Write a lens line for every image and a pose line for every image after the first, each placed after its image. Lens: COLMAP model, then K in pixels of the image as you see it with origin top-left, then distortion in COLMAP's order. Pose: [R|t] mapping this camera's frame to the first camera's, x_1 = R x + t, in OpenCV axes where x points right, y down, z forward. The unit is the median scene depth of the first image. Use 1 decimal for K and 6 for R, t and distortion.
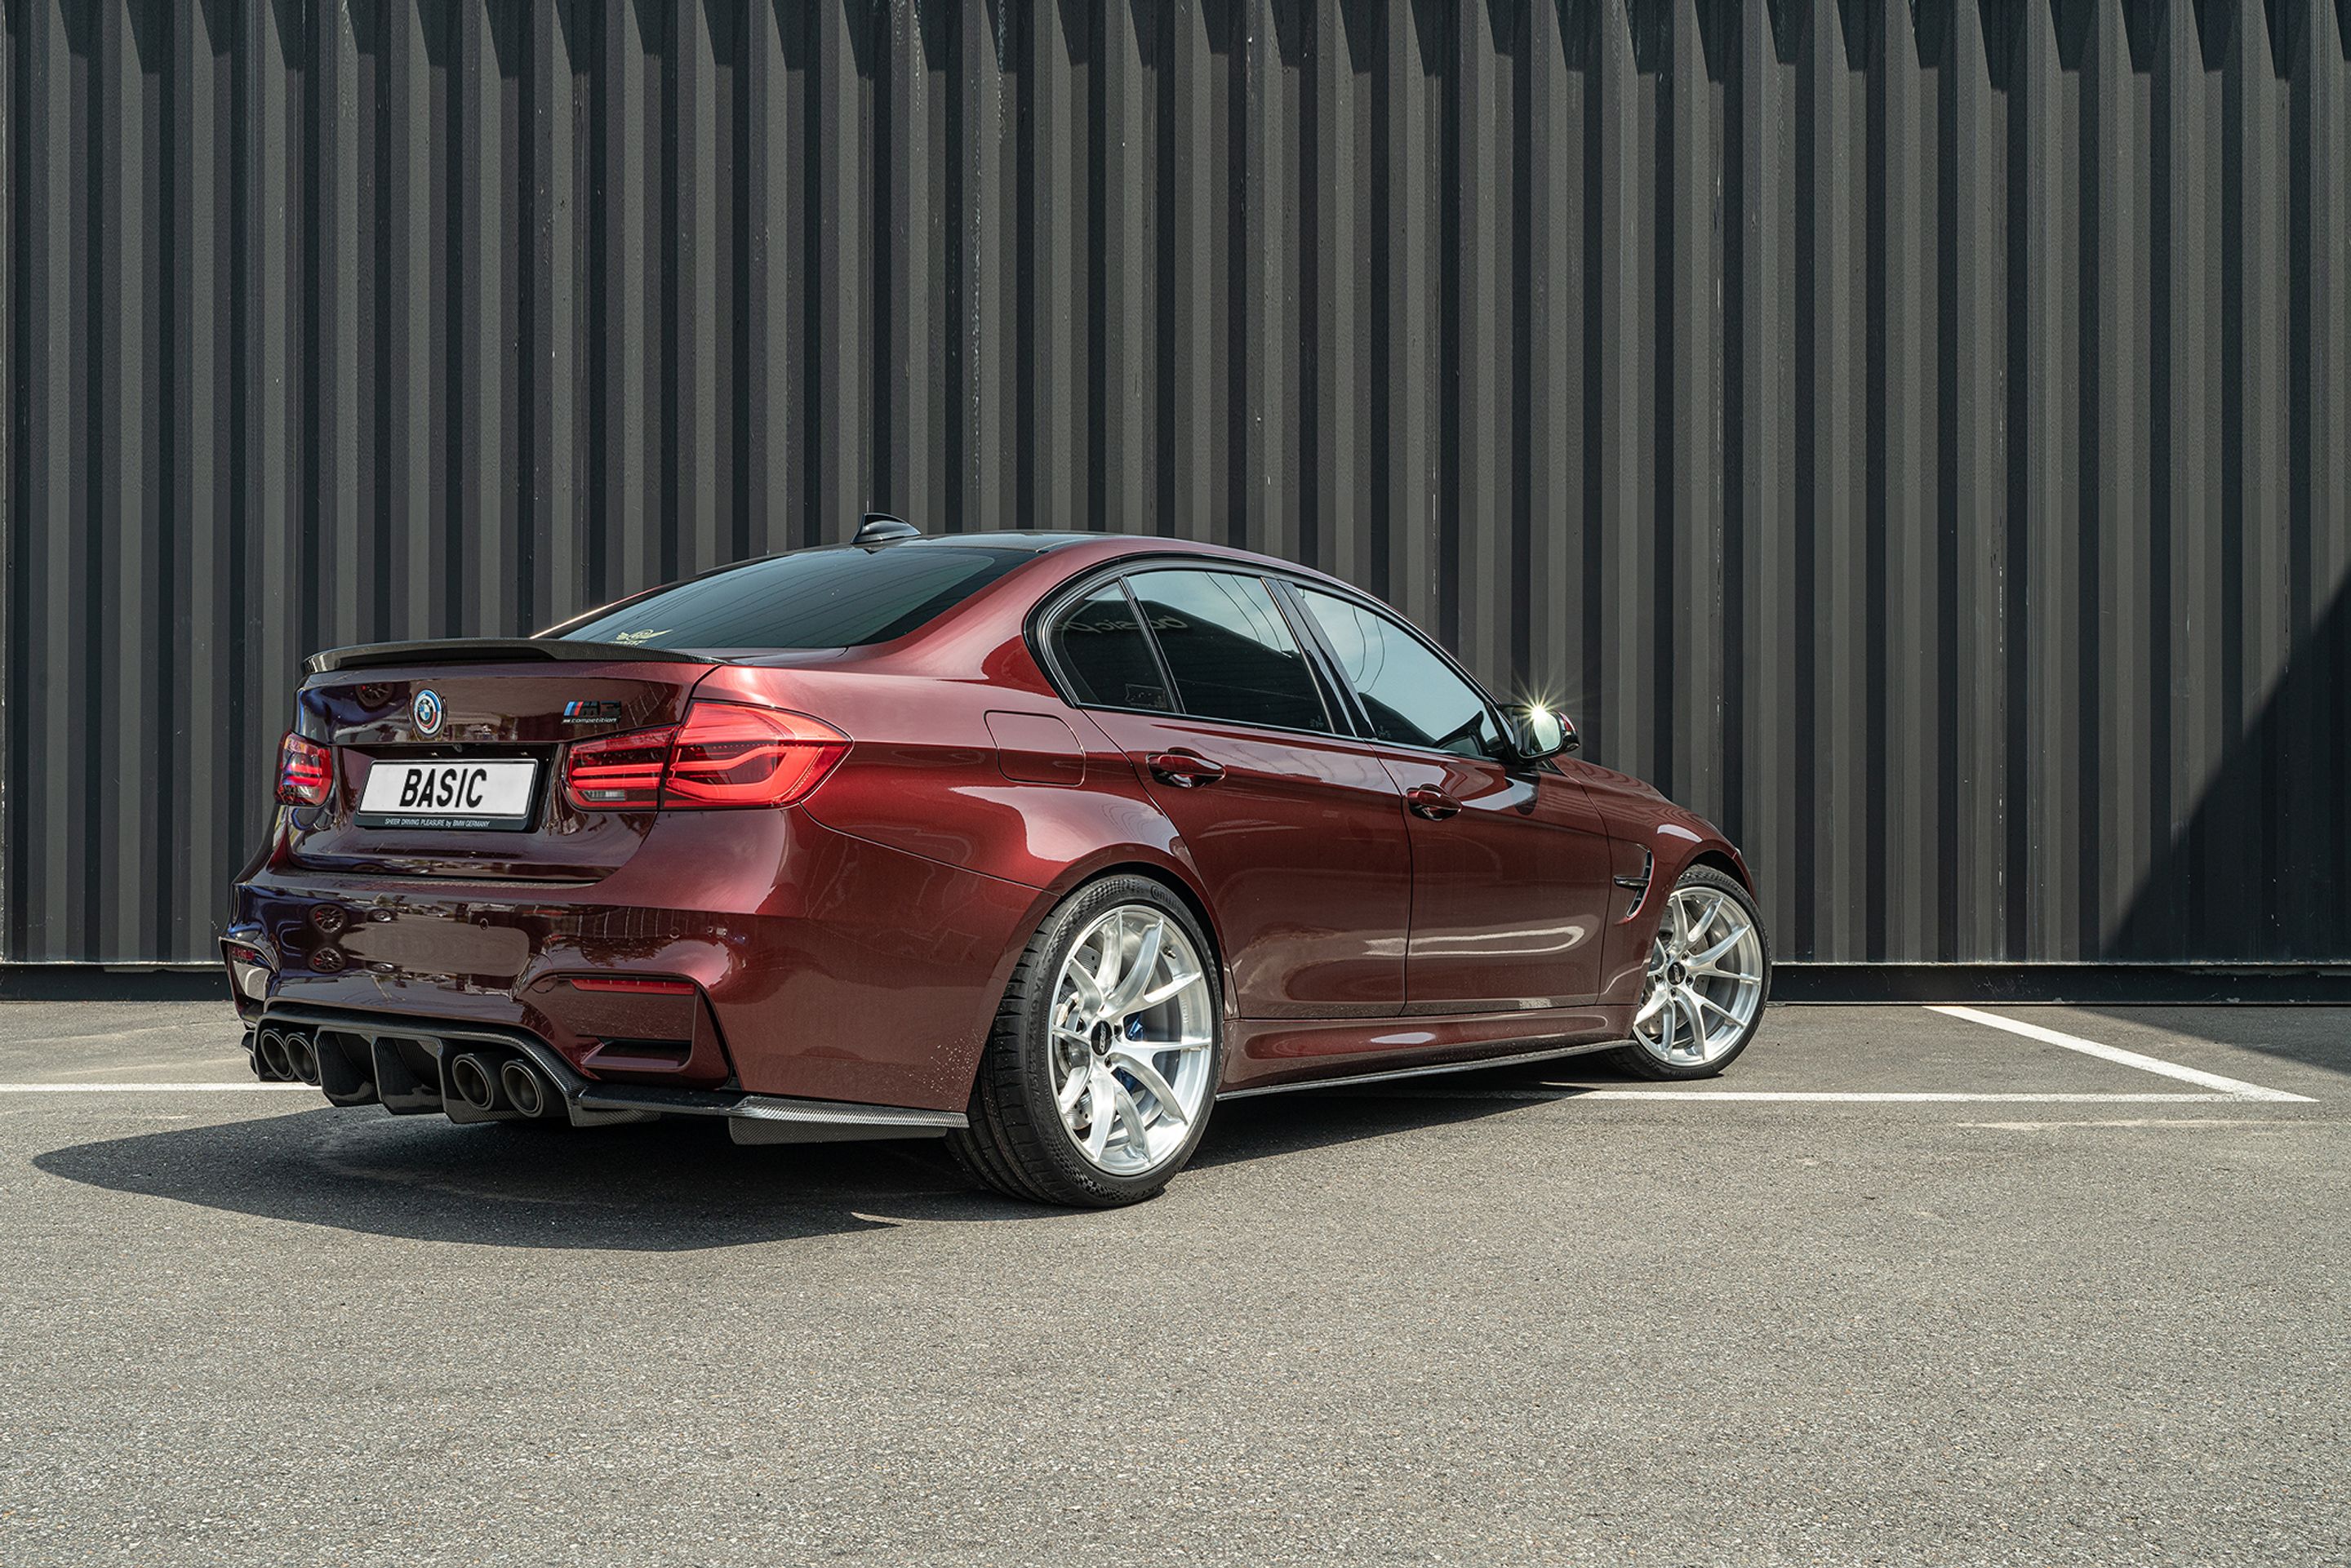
lens RADIAL K [[2291.4, 0, 1163.2], [0, 2291.4, 846.5], [0, 0, 1]] dist [0.013227, 0.000000]
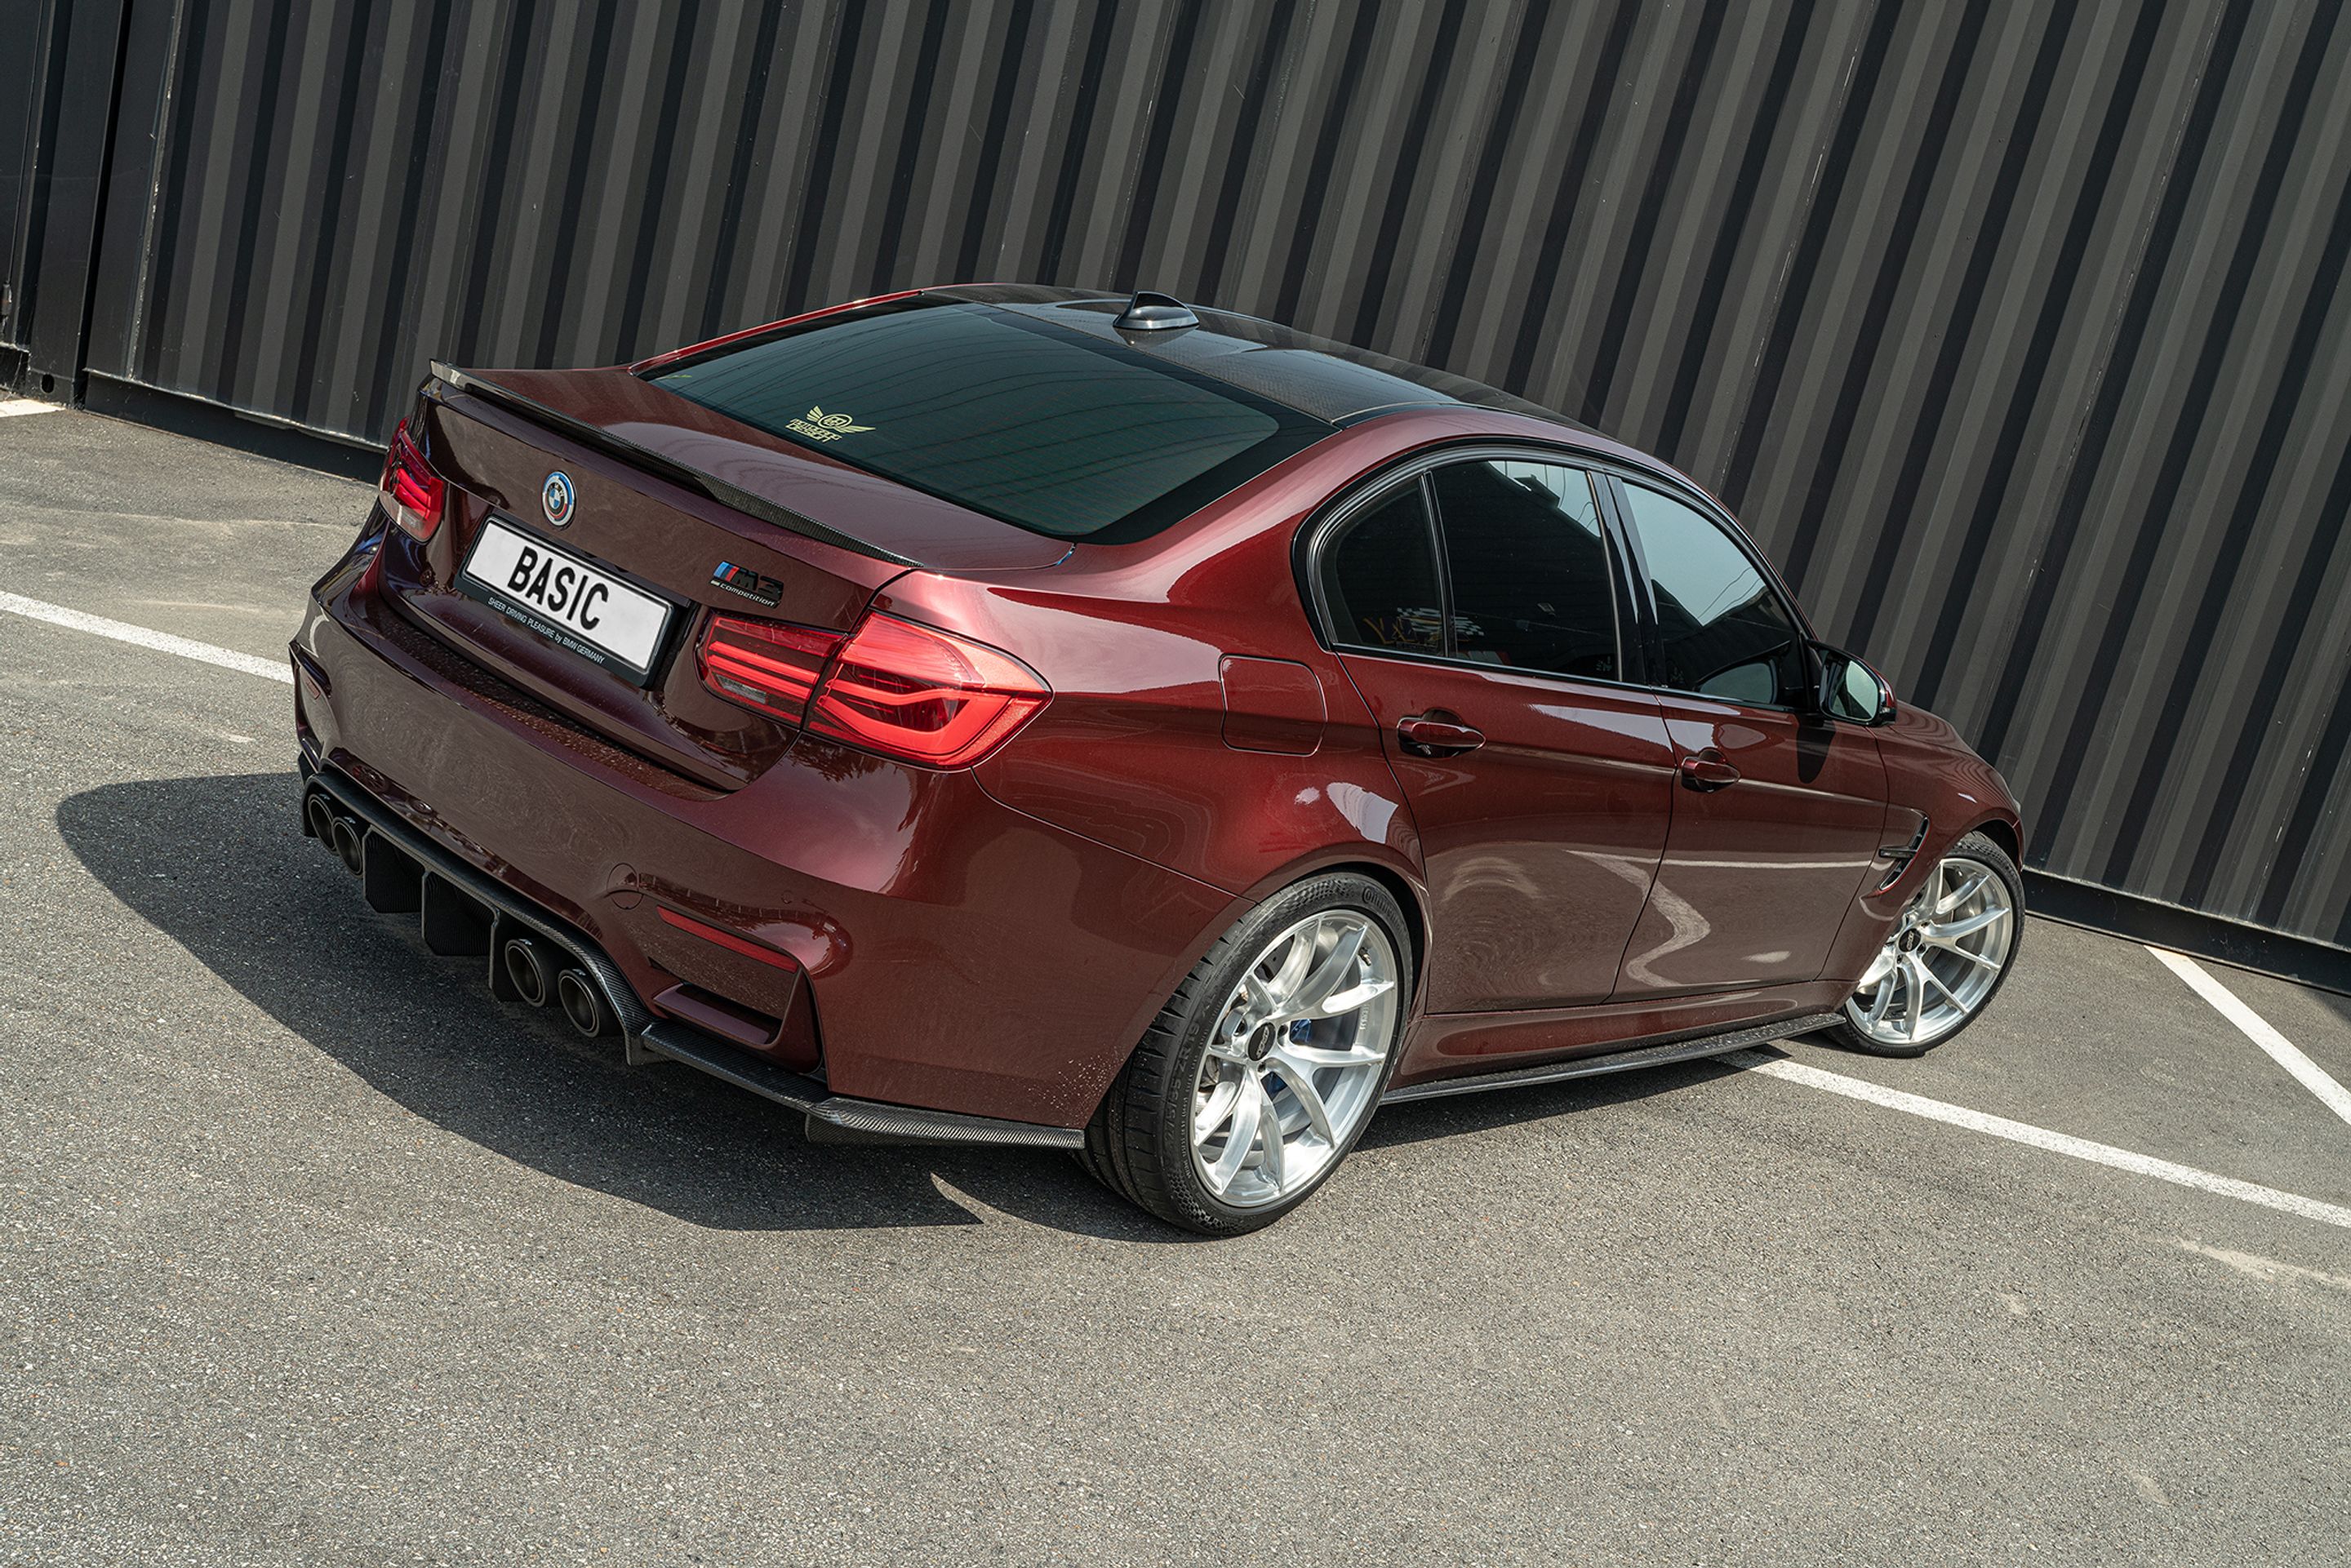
lens RADIAL K [[2291.4, 0, 1166.1], [0, 2291.4, 885.5], [0, 0, 1]] dist [0.013227, 0.000000]
pose [[0.967921, 0.249794, -0.027047, -0.052478], [-0.236300, 0.941608, 0.239867, -0.165216], [0.085384, -0.225781, 0.970429, 0.189178]]
